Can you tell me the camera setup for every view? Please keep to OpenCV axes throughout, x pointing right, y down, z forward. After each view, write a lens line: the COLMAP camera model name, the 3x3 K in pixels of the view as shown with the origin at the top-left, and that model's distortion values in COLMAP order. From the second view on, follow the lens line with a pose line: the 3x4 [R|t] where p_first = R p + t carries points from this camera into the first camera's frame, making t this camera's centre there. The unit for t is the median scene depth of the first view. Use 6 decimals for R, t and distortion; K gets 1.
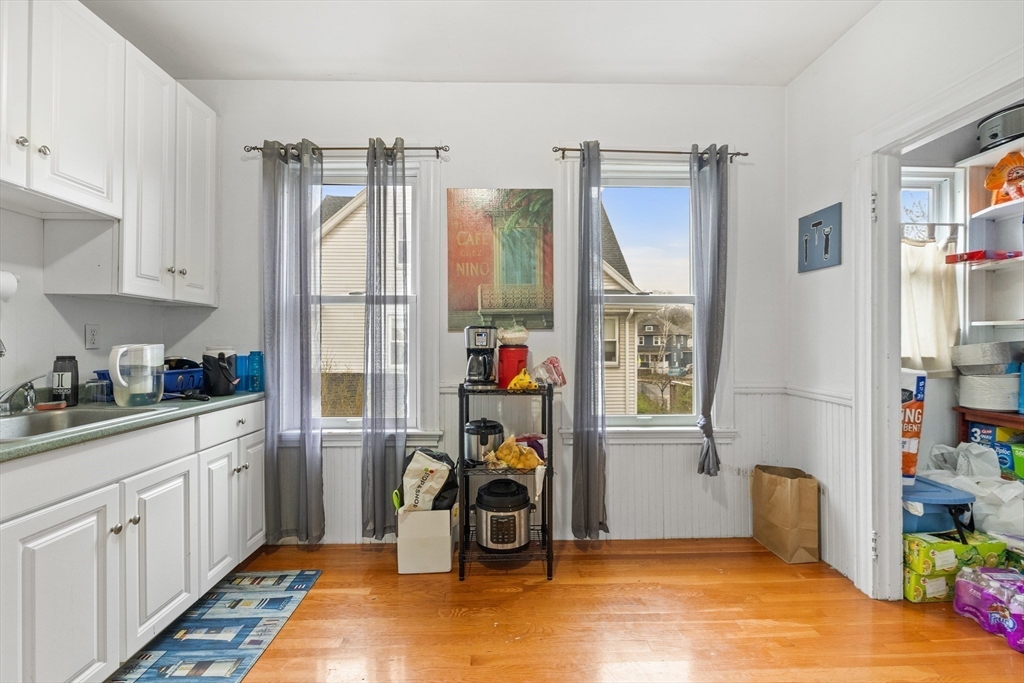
lens RADIAL K [[456.1, 0, 508.7], [0, 456.1, 342.8], [0, 0, 1]] dist [-0.007740, 0.002108]
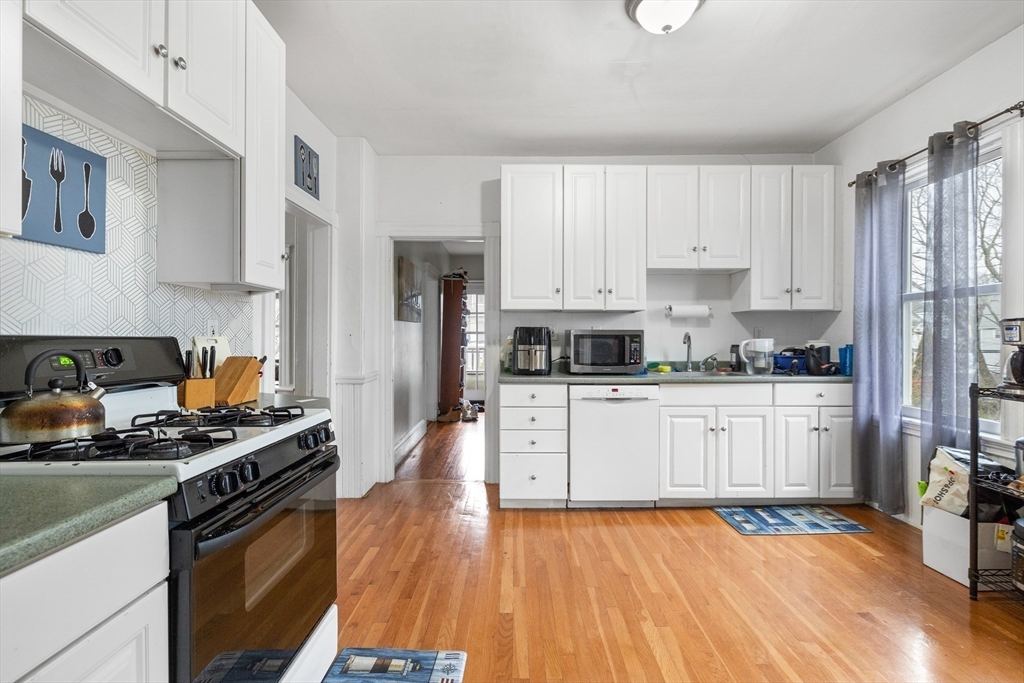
lens RADIAL K [[456.1, 0, 515.4], [0, 456.1, 339.7], [0, 0, 1]] dist [-0.007740, 0.002108]
pose [[-0.023655, 0.004352, -0.999711, 0.783047], [0.000502, 0.999990, 0.004342, -0.000504], [0.999720, -0.000400, -0.023657, 0.104722]]
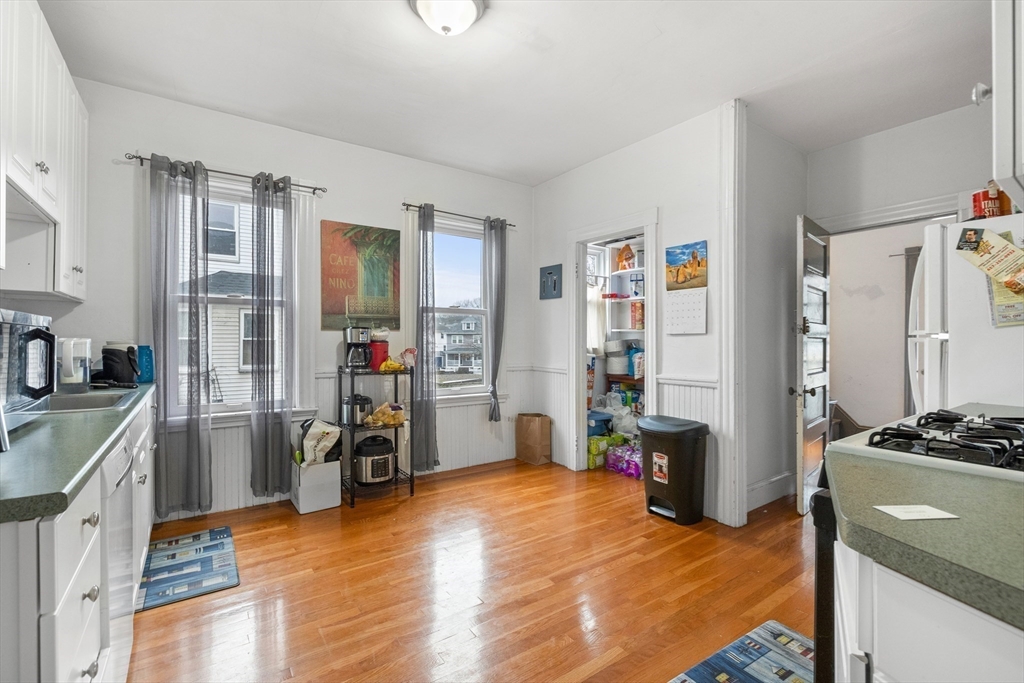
lens RADIAL K [[456.1, 0, 505.4], [0, 456.1, 344.8], [0, 0, 1]] dist [-0.007740, 0.002108]
pose [[0.838882, -0.001704, 0.544311, -0.451752], [-0.002122, 0.999977, 0.006402, 0.008061], [-0.544309, -0.006526, 0.838859, -0.414950]]
